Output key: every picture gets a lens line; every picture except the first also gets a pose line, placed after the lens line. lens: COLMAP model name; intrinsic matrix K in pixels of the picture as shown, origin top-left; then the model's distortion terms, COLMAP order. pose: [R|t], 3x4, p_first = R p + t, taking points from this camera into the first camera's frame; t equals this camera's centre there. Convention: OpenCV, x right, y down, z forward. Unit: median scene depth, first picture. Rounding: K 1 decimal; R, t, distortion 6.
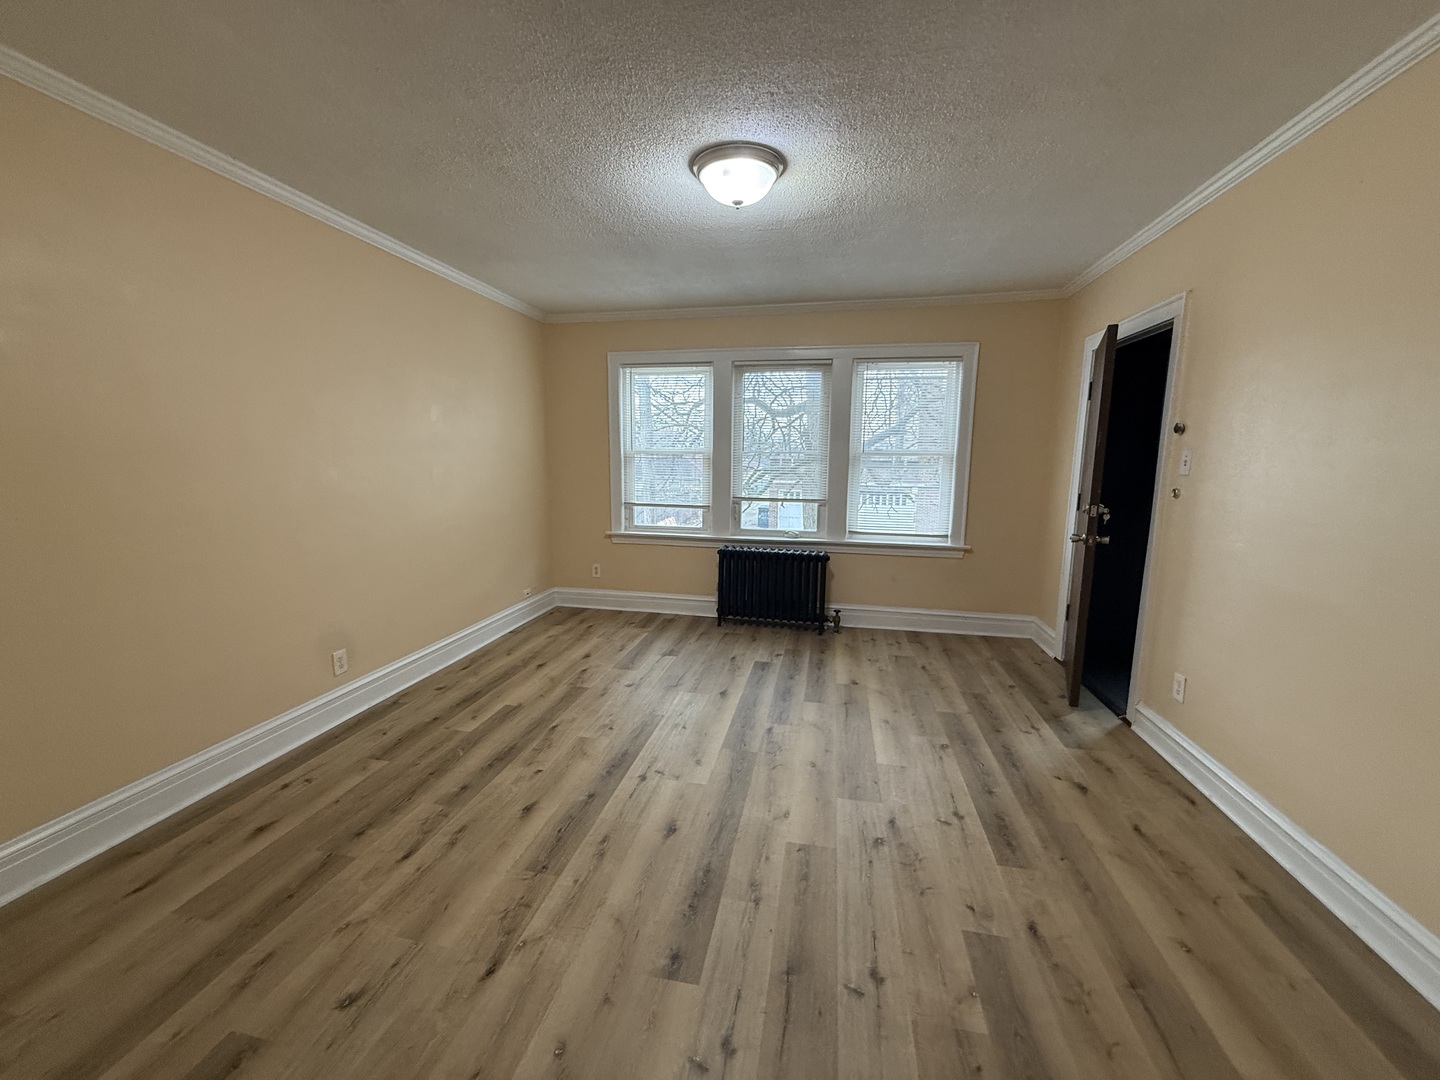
lens RADIAL K [[570.4, 0, 717.8], [0, 570.4, 540.0], [0, 0, 1]] dist [-0.002265, 0.000077]
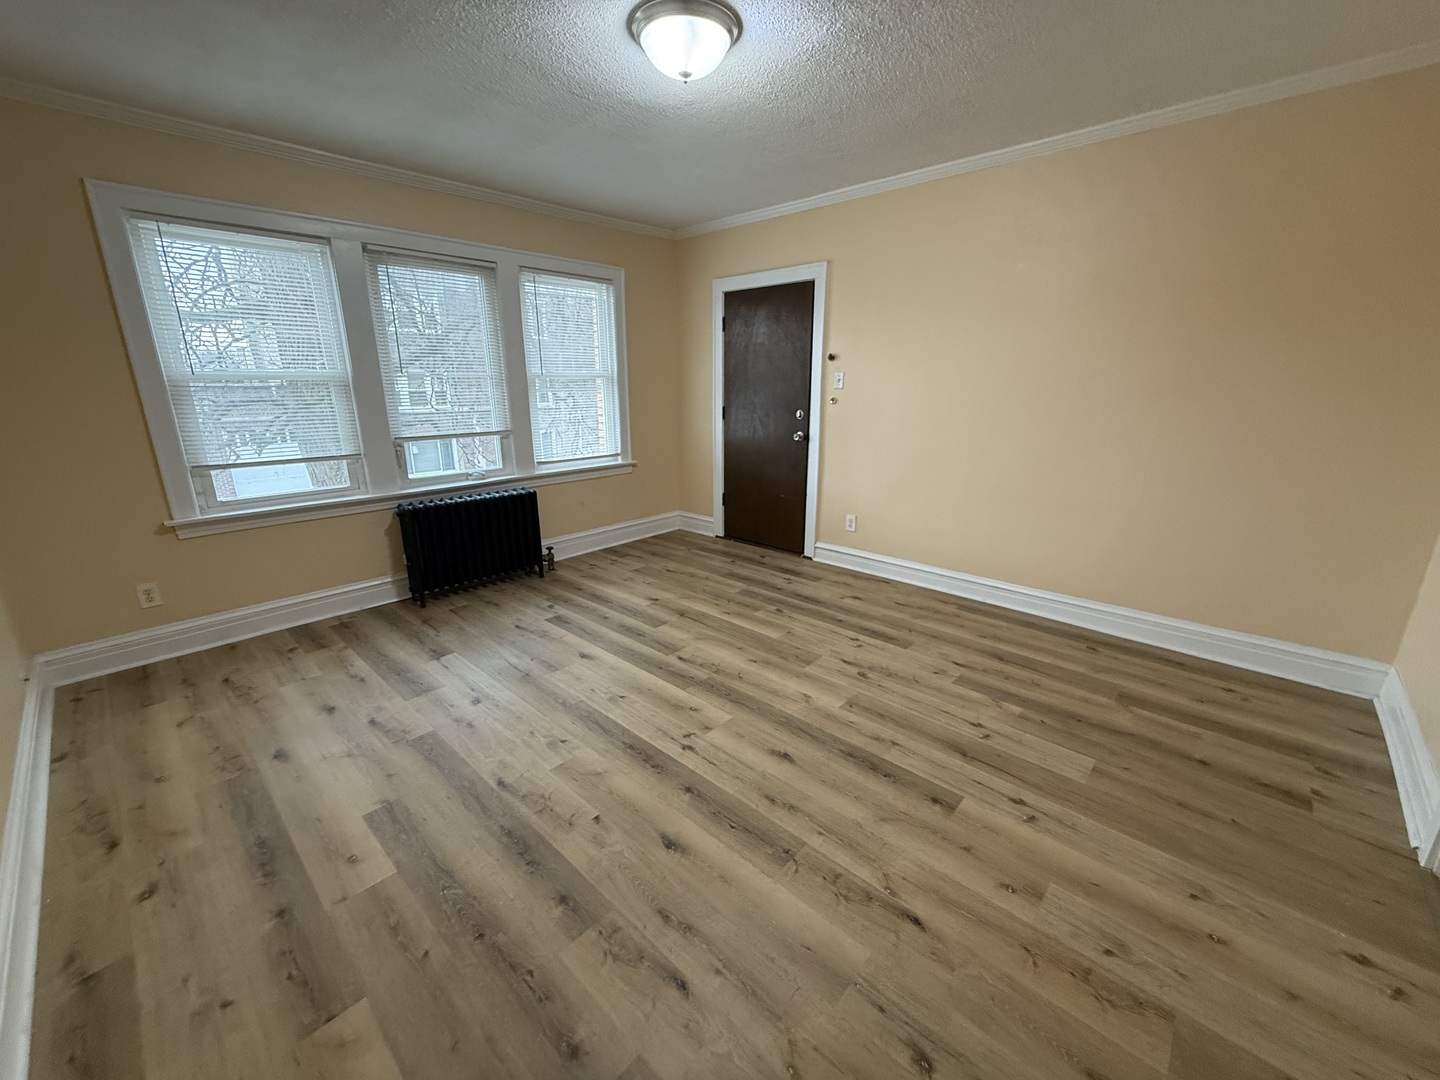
lens RADIAL K [[570.4, 0, 717.9], [0, 570.4, 541.2], [0, 0, 1]] dist [-0.002265, 0.000077]
pose [[0.520353, -0.244904, 0.818080, -0.589271], [0.135224, 0.969538, 0.204233, -0.059224], [-0.843177, 0.004351, 0.537619, 0.366167]]
